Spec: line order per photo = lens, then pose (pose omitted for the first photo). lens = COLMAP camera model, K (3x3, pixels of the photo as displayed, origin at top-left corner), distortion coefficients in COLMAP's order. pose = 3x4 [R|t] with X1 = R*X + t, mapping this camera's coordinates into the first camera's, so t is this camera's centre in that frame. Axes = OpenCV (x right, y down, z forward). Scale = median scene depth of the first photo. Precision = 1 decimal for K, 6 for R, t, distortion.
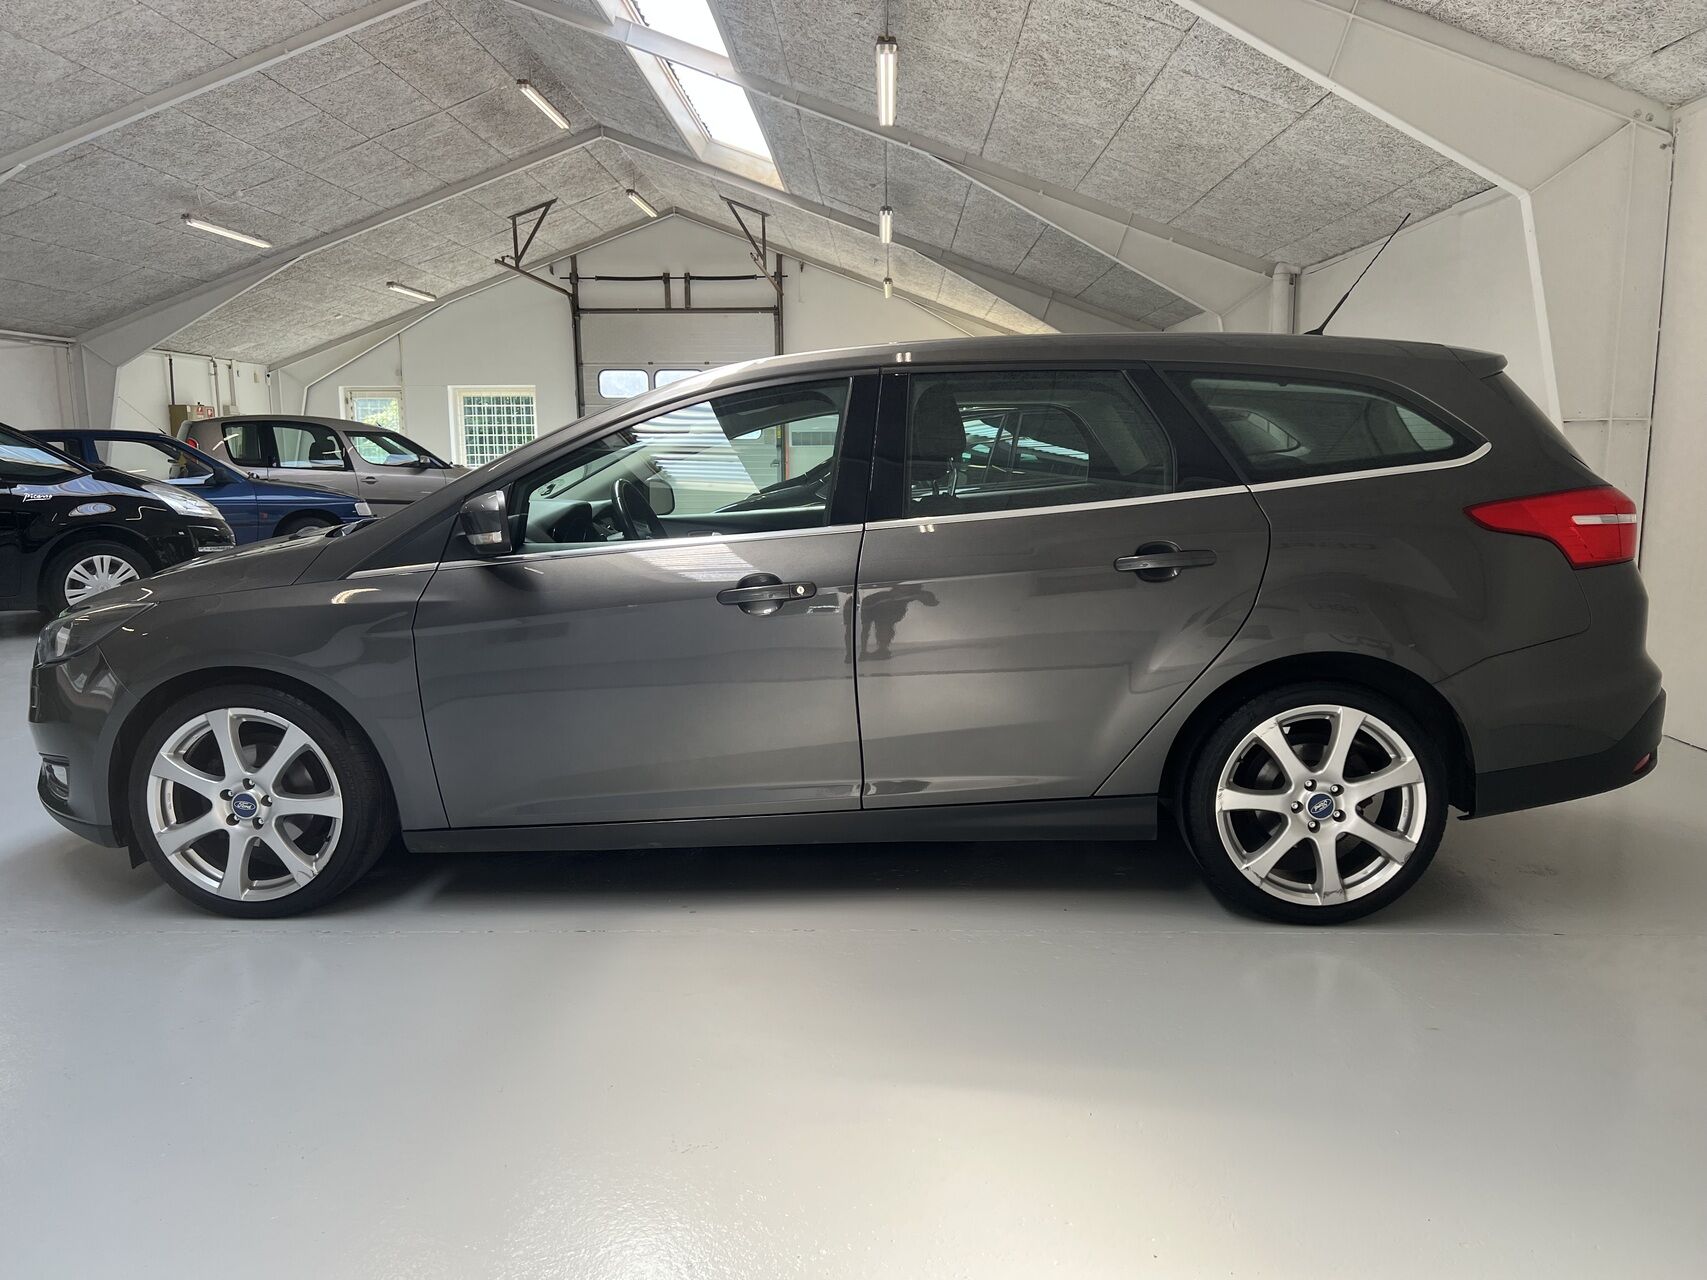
lens RADIAL K [[1309.0, 0, 853.5], [0, 1309.0, 640.0], [0, 0, 1]] dist [-0.002953, -0.037876]
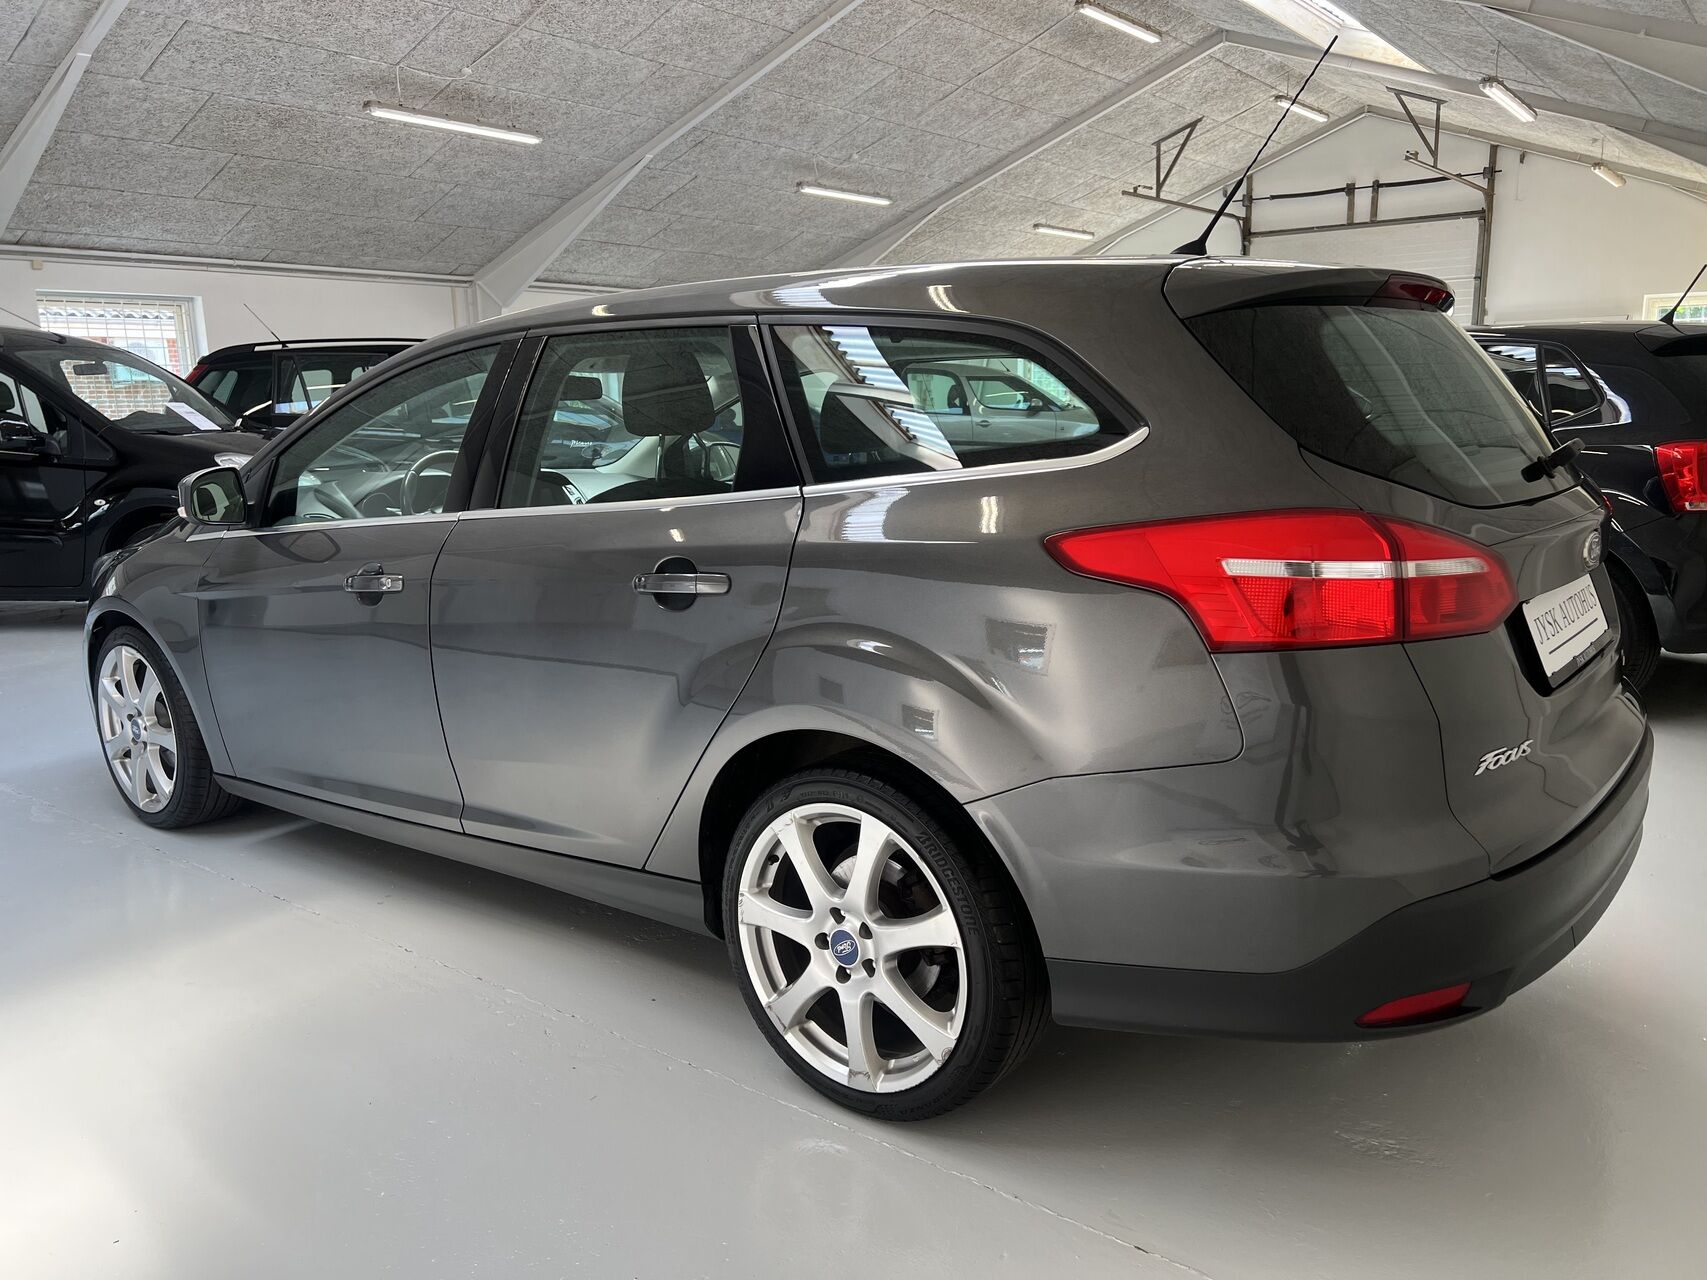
lens RADIAL K [[1314.1, 0, 853.5], [0, 1314.1, 640.0], [0, 0, 1]] dist [-0.000484, 0.002634]
pose [[0.802138, 0.095638, -0.589431, 0.181168], [-0.064673, 0.995199, 0.073464, -0.021646], [0.593627, -0.020807, 0.804472, 0.102458]]
